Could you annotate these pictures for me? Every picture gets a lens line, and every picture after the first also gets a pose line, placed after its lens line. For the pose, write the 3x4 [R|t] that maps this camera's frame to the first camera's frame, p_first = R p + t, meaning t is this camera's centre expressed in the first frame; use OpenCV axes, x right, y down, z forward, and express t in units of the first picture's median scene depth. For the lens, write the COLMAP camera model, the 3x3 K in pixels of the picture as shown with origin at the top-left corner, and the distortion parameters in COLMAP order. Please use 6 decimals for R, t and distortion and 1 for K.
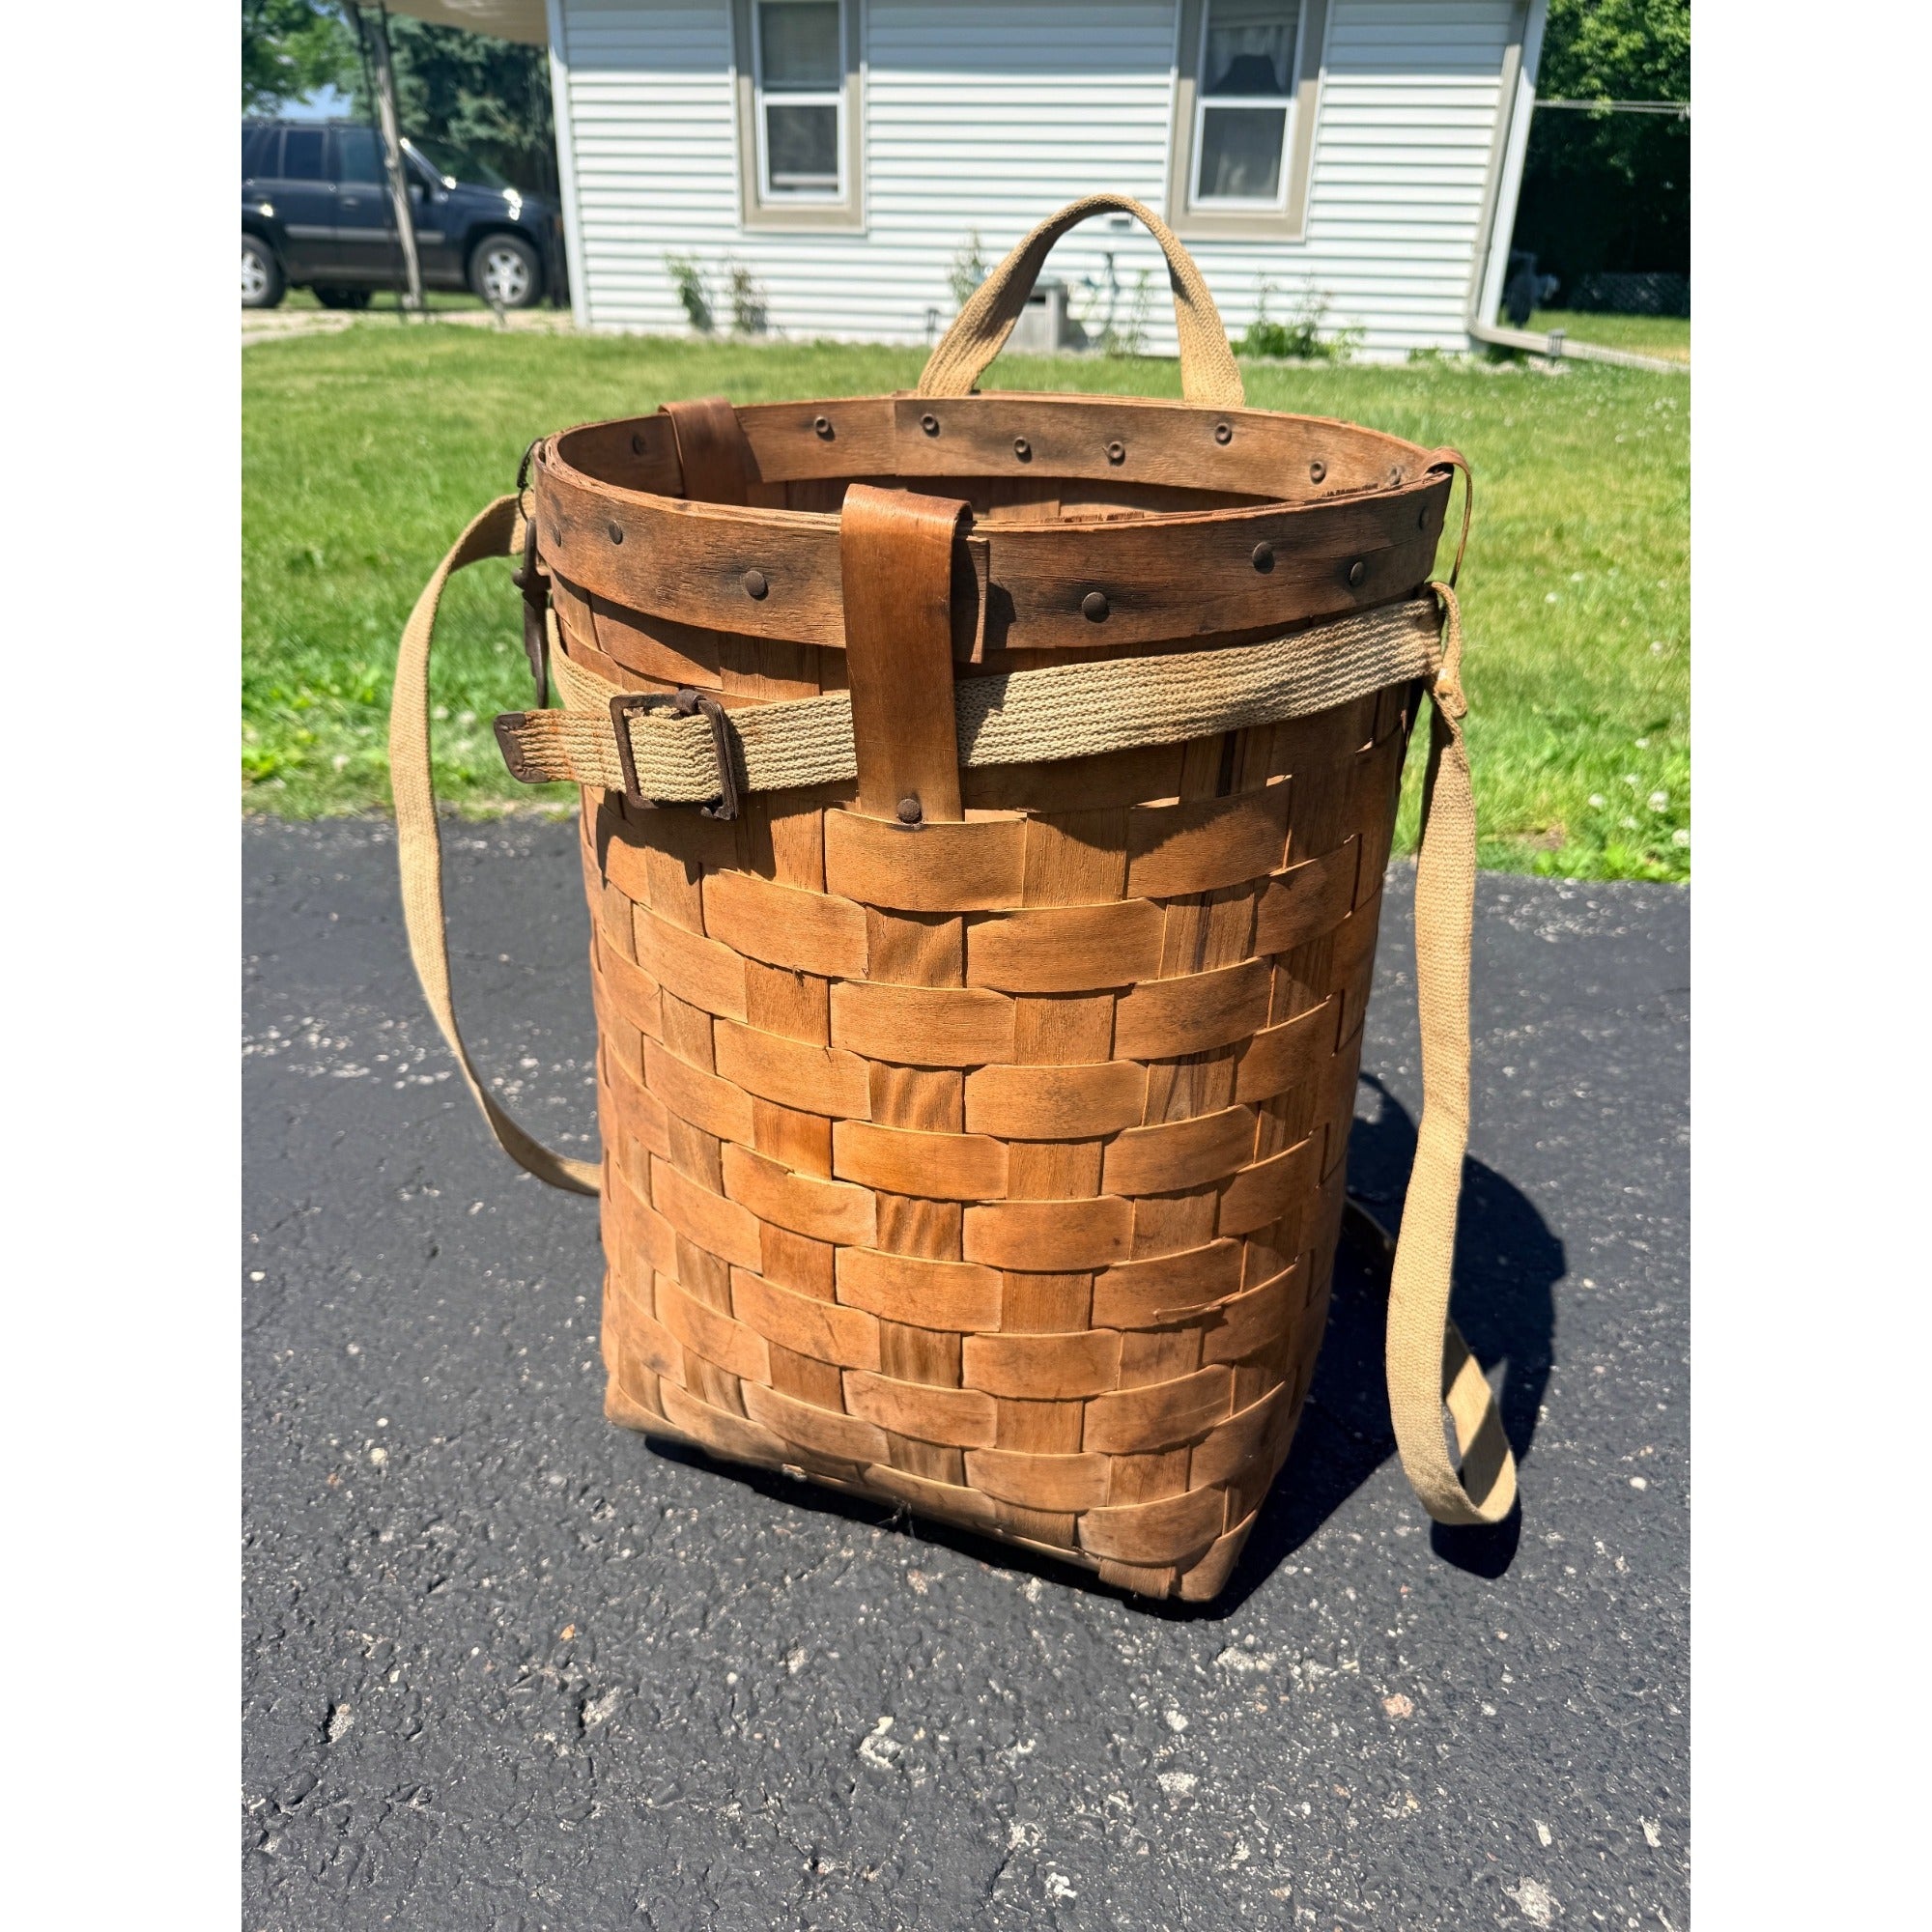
lens RADIAL K [[1387.9, 0, 973.7], [0, 1387.9, 957.4], [0, 0, 1]] dist [-0.015628, -0.002274]
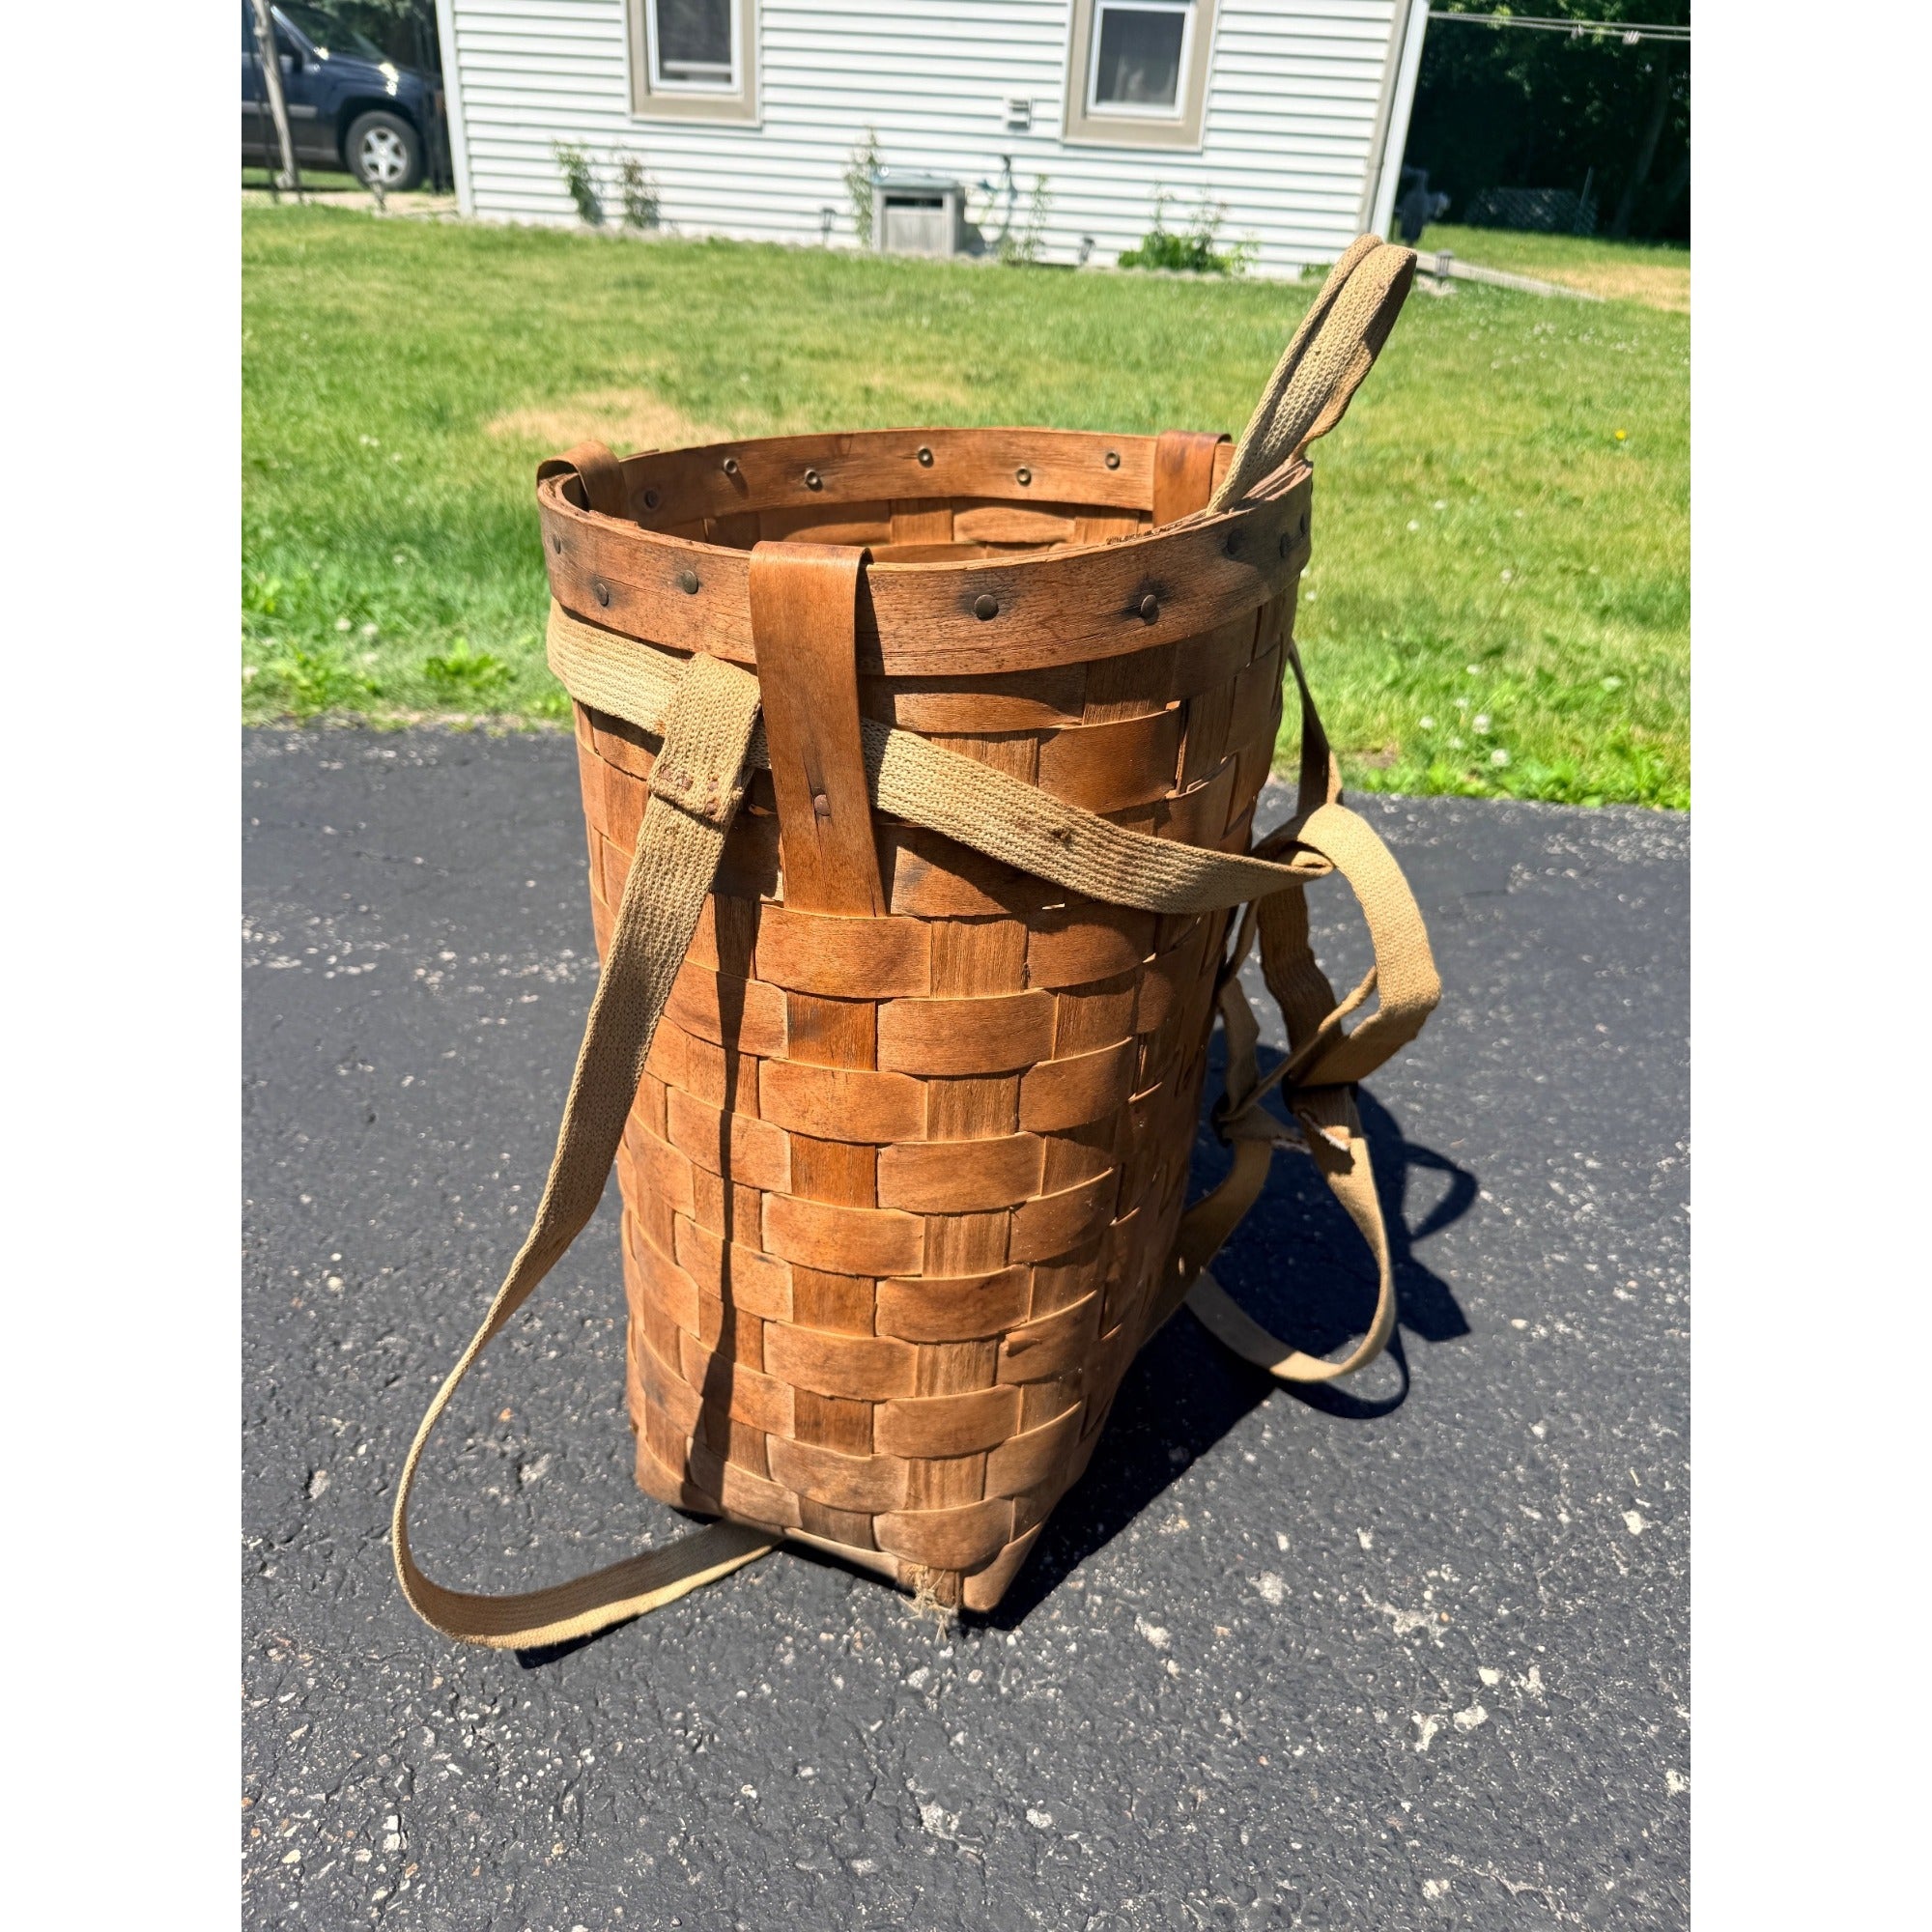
lens RADIAL K [[1387.9, 0, 959.7], [0, 1387.9, 948.3], [0, 0, 1]] dist [-0.015628, -0.002274]
pose [[0.998044, 0.000242, 0.062508, 0.023057], [-0.003898, 0.998287, 0.058380, 0.006112], [-0.062387, -0.058510, 0.996336, -0.172471]]
